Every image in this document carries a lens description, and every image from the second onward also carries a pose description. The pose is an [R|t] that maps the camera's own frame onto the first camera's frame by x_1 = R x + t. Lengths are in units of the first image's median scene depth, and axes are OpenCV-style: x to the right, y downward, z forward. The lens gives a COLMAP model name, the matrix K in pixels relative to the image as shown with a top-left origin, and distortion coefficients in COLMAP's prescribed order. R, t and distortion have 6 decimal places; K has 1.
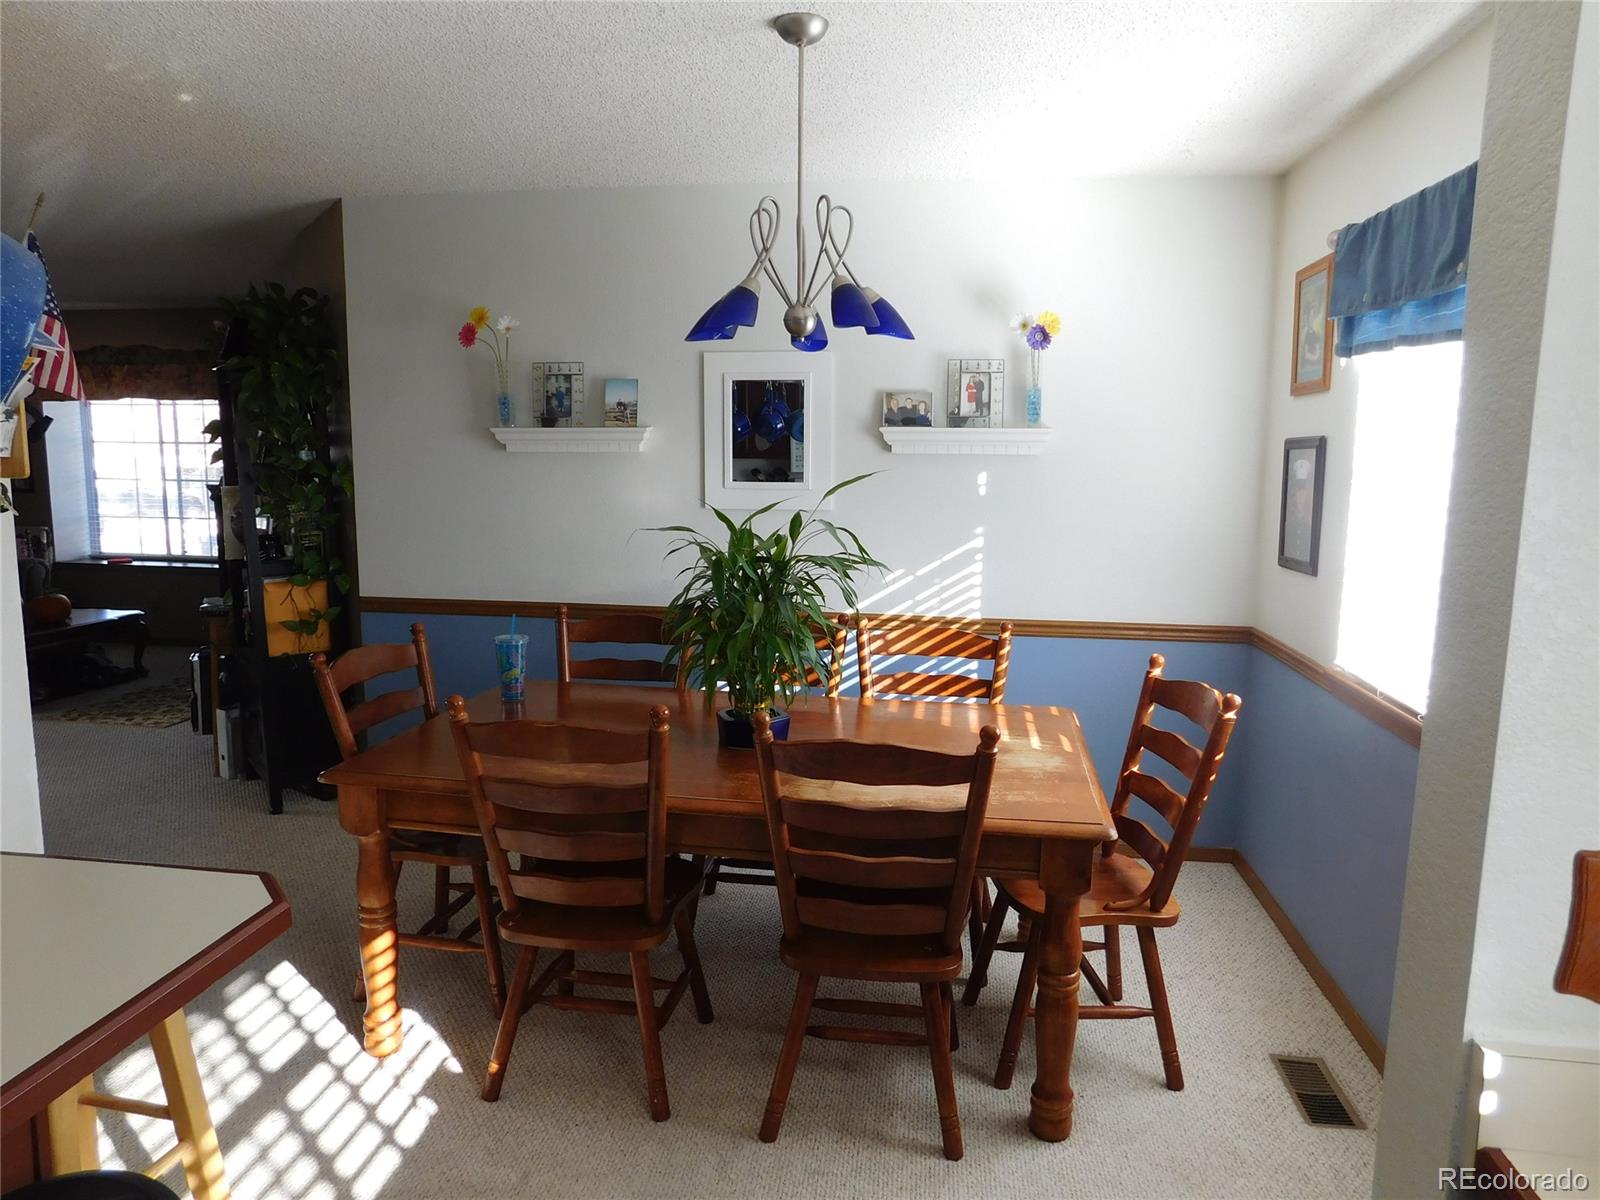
lens RADIAL K [[1044.3, 0, 809.7], [0, 1044.3, 594.5], [0, 0, 1]] dist [-0.080632, 0.060951]
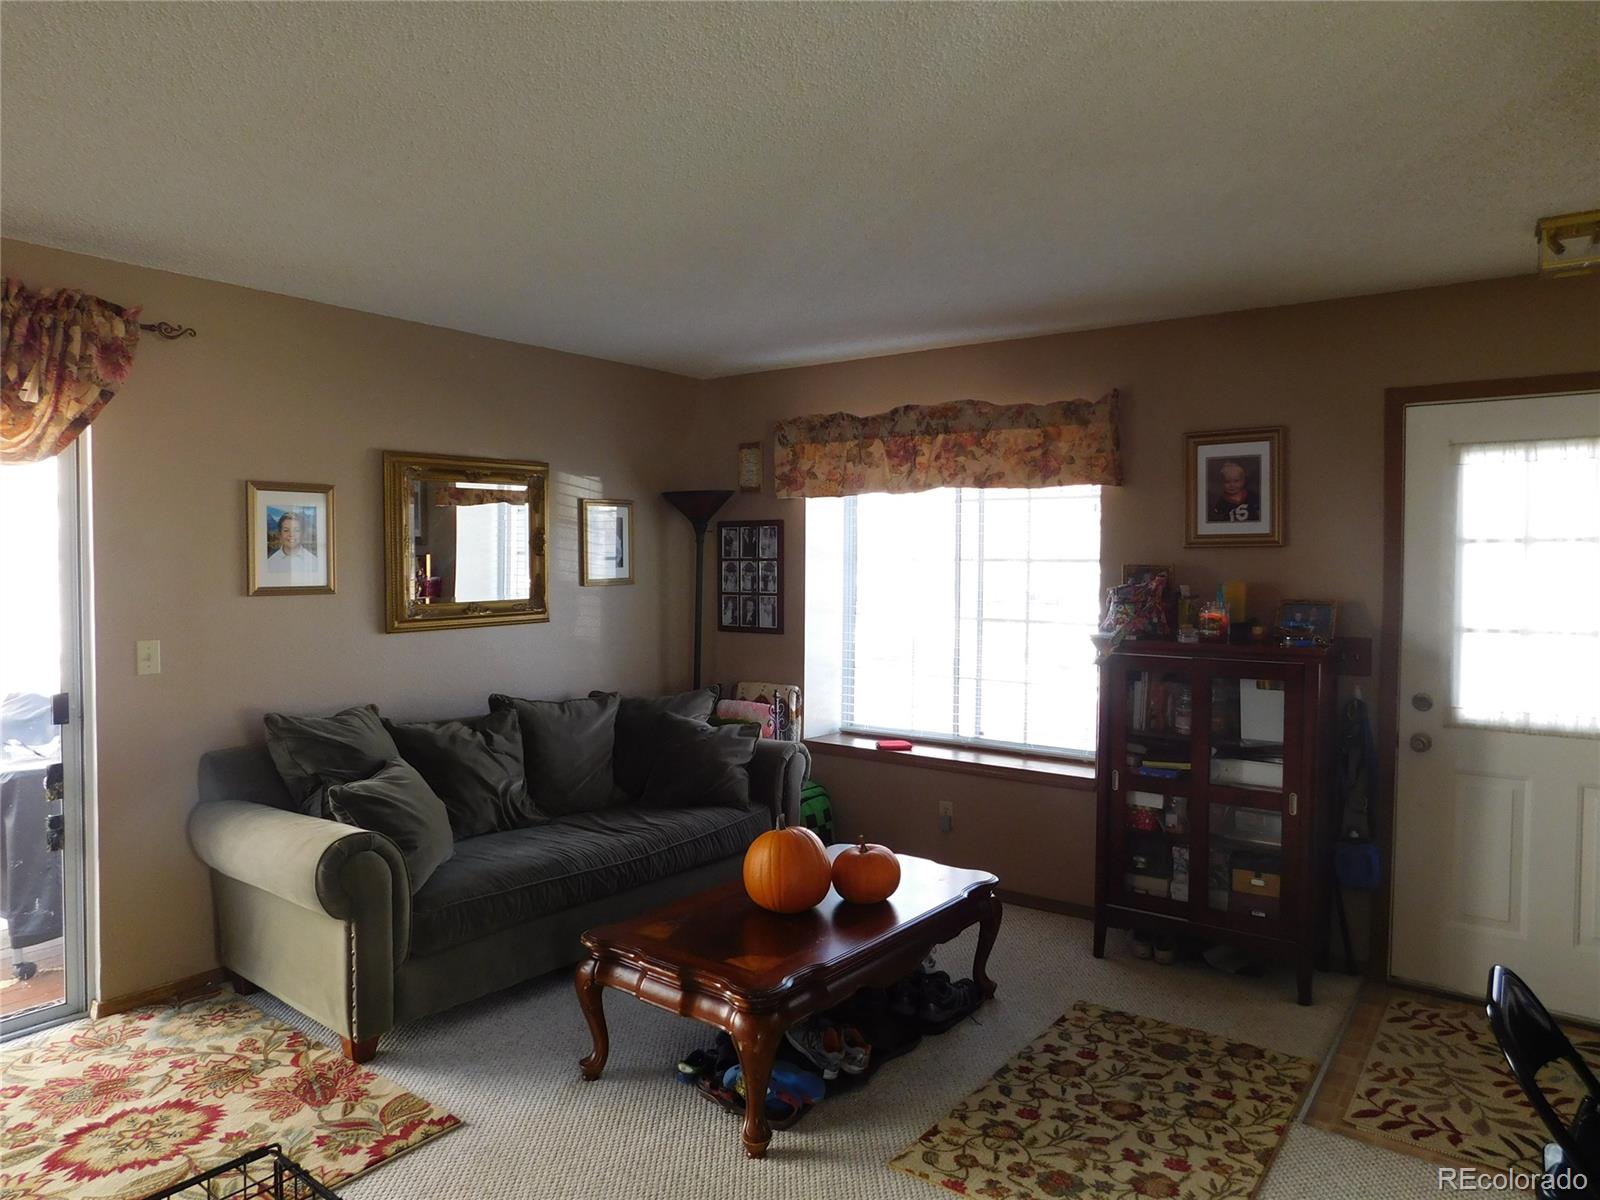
lens RADIAL K [[1044.3, 0, 809.7], [0, 1044.3, 594.5], [0, 0, 1]] dist [-0.080632, 0.060951]
pose [[0.876535, 0.009597, -0.481242, -0.435811], [-0.065255, 0.992940, -0.099054, -0.061834], [0.476894, 0.118228, 0.870973, 0.424614]]
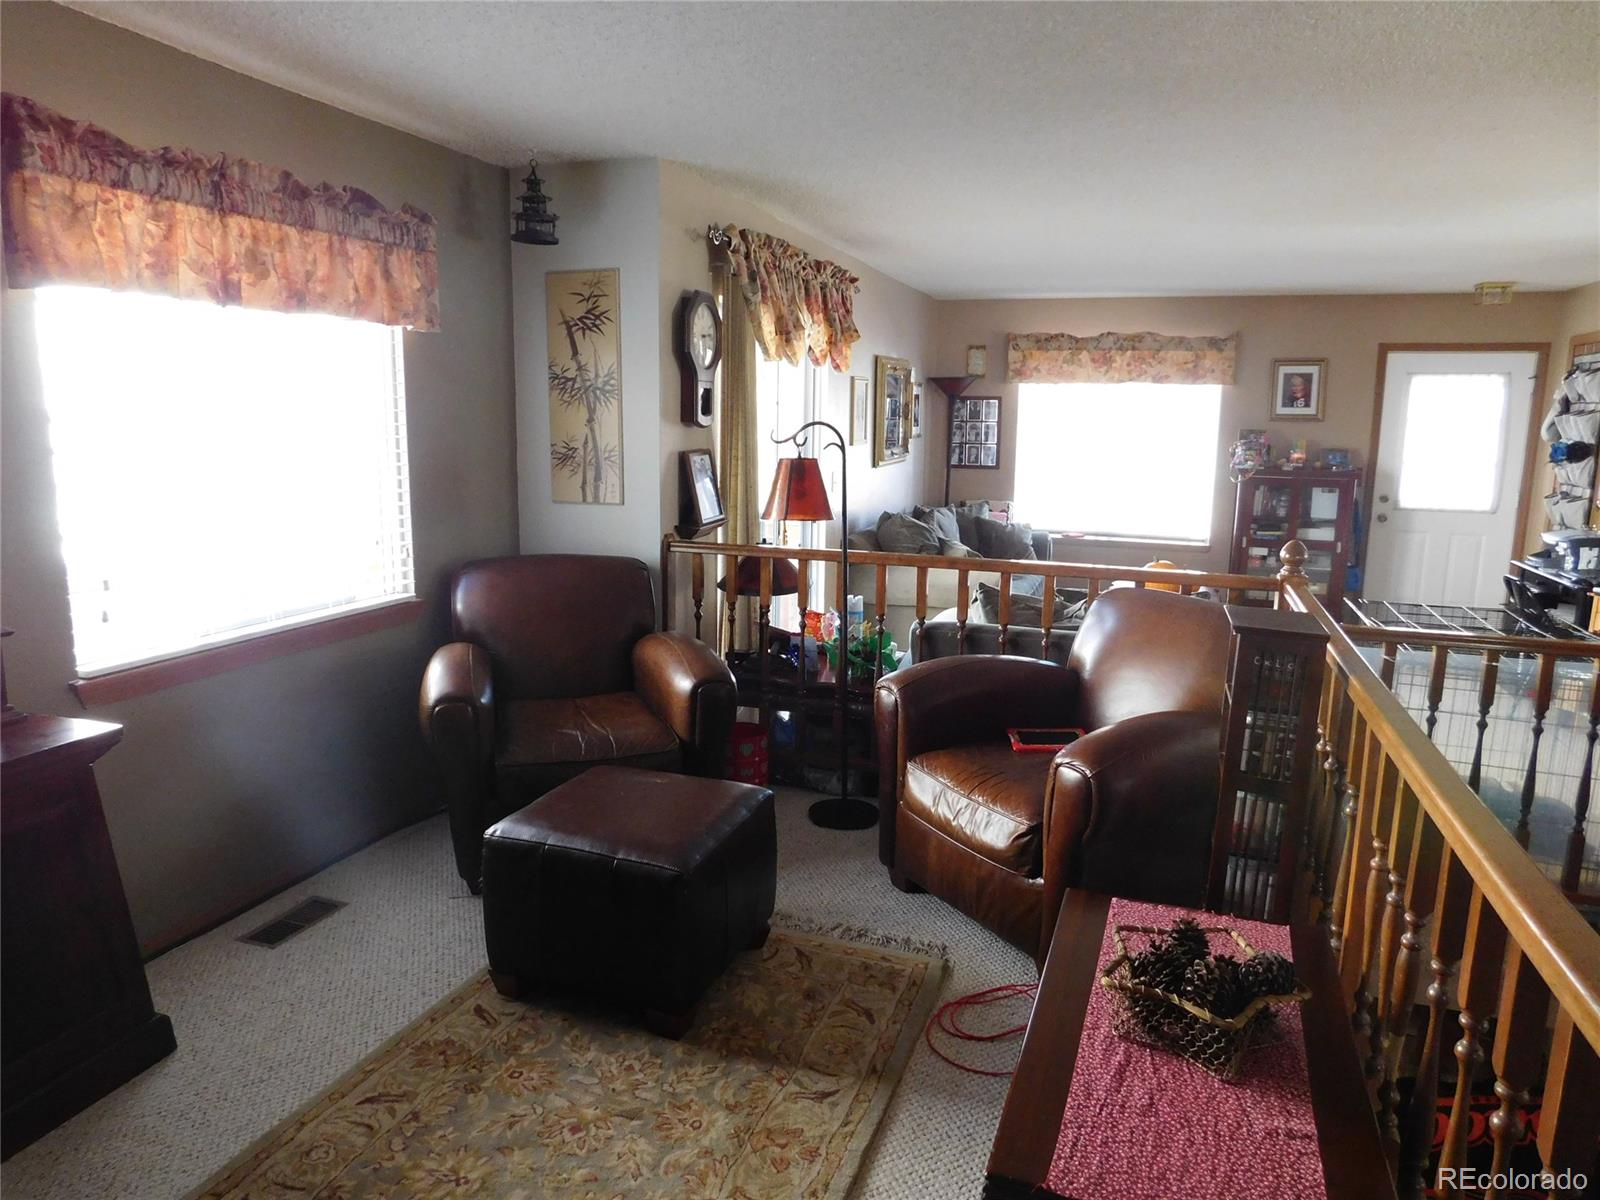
lens RADIAL K [[1044.3, 0, 809.7], [0, 1044.3, 594.5], [0, 0, 1]] dist [-0.080632, 0.060951]
pose [[0.980273, 0.036740, -0.194204, -0.776074], [-0.031930, 0.999102, 0.027840, 0.007595], [0.195053, -0.021090, 0.980566, -0.118816]]
